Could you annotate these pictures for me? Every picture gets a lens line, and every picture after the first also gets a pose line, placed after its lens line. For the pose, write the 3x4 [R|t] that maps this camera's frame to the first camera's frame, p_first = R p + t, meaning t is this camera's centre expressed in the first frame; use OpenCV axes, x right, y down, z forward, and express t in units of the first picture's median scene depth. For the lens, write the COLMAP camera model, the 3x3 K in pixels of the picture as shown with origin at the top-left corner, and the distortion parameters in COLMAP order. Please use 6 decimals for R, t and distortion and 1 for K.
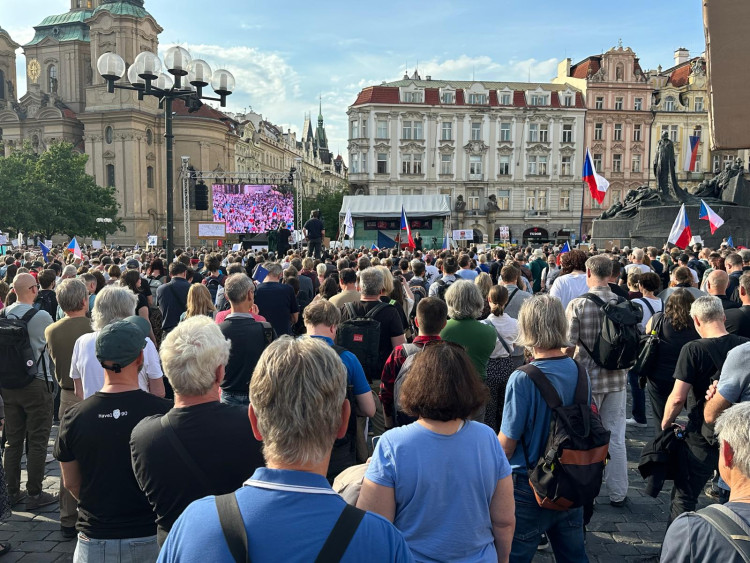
lens RADIAL K [[674.7, 0, 375.0], [0, 674.7, 281.5], [0, 0, 1]] dist [0.157133, -0.327435]
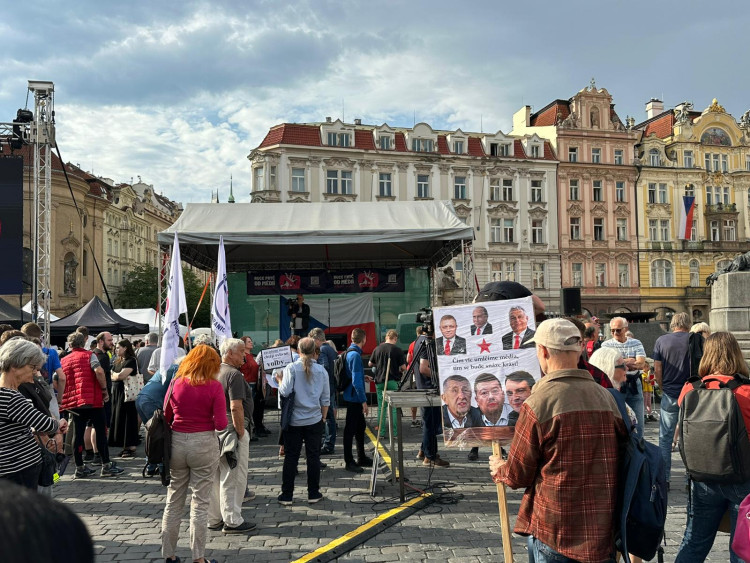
lens RADIAL K [[674.7, 0, 375.0], [0, 674.7, 281.5], [0, 0, 1]] dist [0.157133, -0.327435]
pose [[0.993289, -0.010040, 0.115220, 0.006930], [0.026311, 0.989719, -0.140583, -0.009631], [-0.112624, 0.142671, 0.983342, 0.268345]]
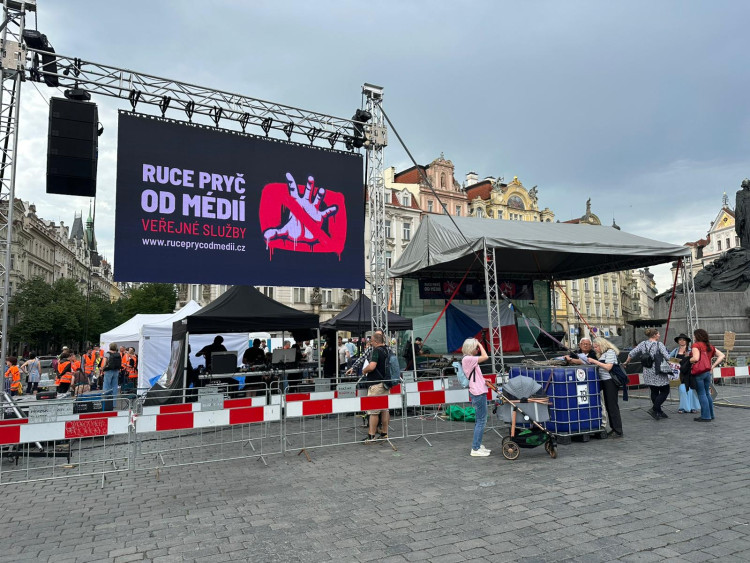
lens RADIAL K [[535.7, 0, 373.7], [0, 535.7, 269.3], [0, 0, 1]] dist [0.086557, -0.001055]
pose [[0.901294, 0.038869, 0.431460, -0.107564], [0.047711, 0.981002, -0.188041, -0.011695], [-0.430572, 0.190066, 0.882317, 0.320634]]
